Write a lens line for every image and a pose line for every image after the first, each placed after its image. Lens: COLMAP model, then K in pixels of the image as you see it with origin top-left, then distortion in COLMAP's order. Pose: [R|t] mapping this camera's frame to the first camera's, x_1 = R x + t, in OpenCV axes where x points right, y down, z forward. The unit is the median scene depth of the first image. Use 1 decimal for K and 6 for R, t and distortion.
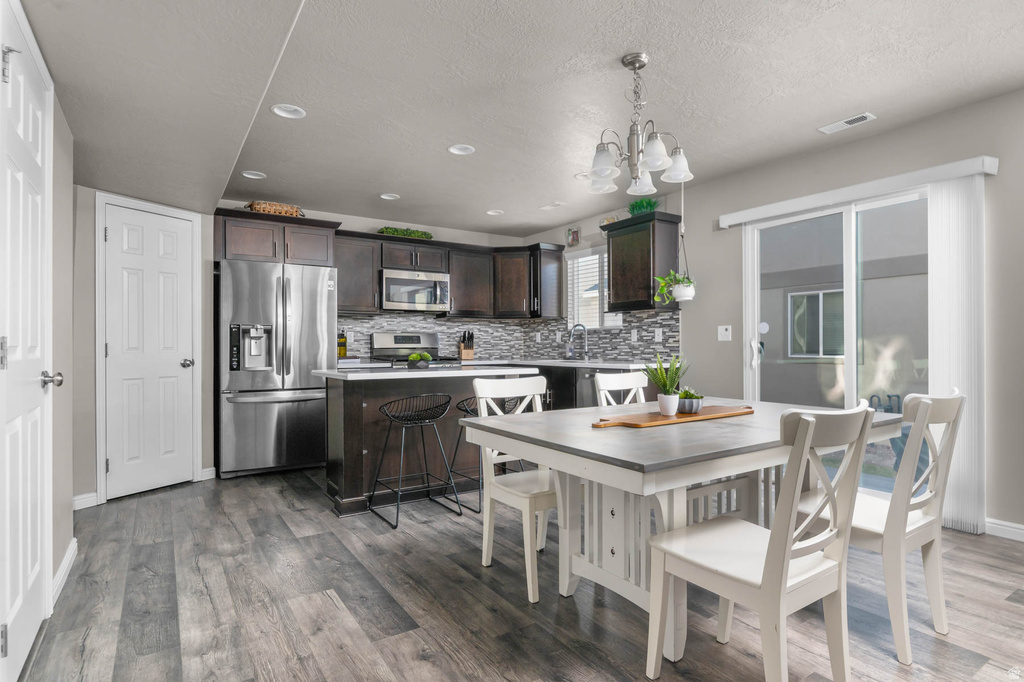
lens RADIAL K [[560.3, 0, 523.5], [0, 560.3, 348.2], [0, 0, 1]] dist [0.003139, -0.000208]
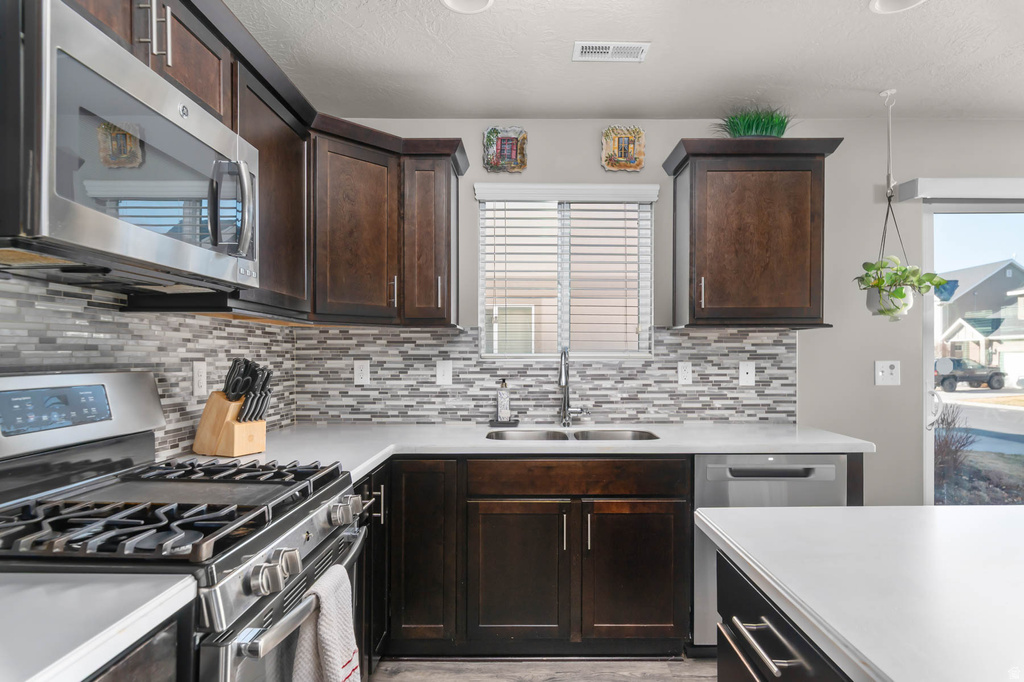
lens RADIAL K [[580.5, 0, 533.6], [0, 580.5, 355.0], [0, 0, 1]] dist [-0.000546, -0.000579]
pose [[0.552121, 0.003316, 0.833757, -0.334393], [0.001683, 0.999986, -0.005092, -0.038180], [-0.833762, 0.004215, 0.552108, 0.850749]]
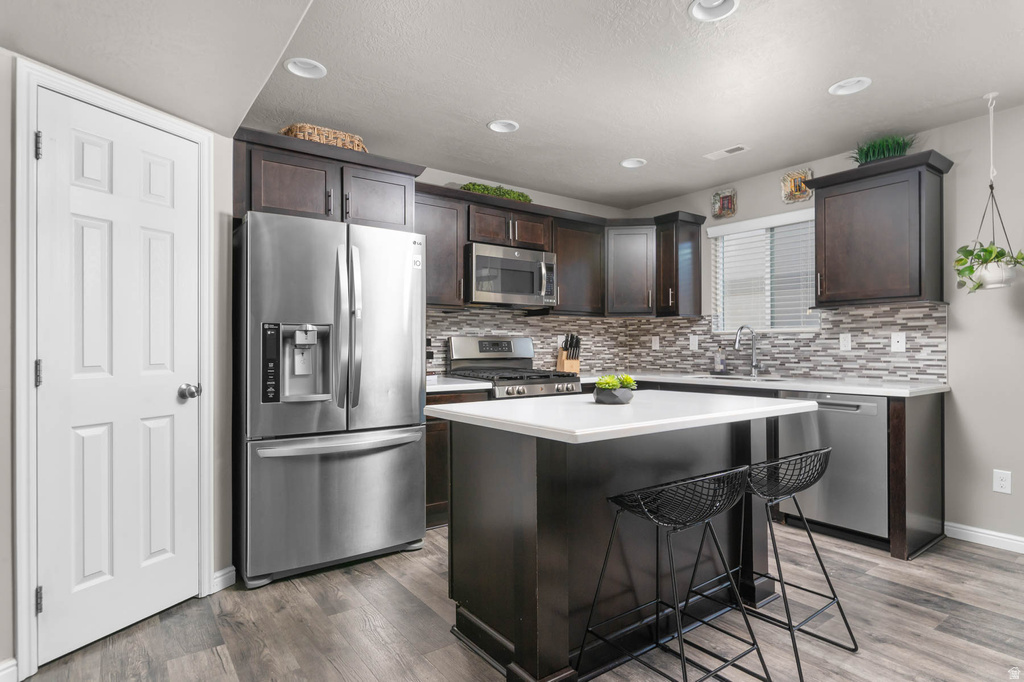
lens RADIAL K [[560.3, 0, 523.5], [0, 560.3, 348.2], [0, 0, 1]] dist [0.003139, -0.000208]
pose [[0.998660, 0.001891, 0.051717, -0.241499], [-0.001828, 0.999998, -0.001259, -0.014057], [-0.051719, 0.001162, 0.998661, 0.343745]]
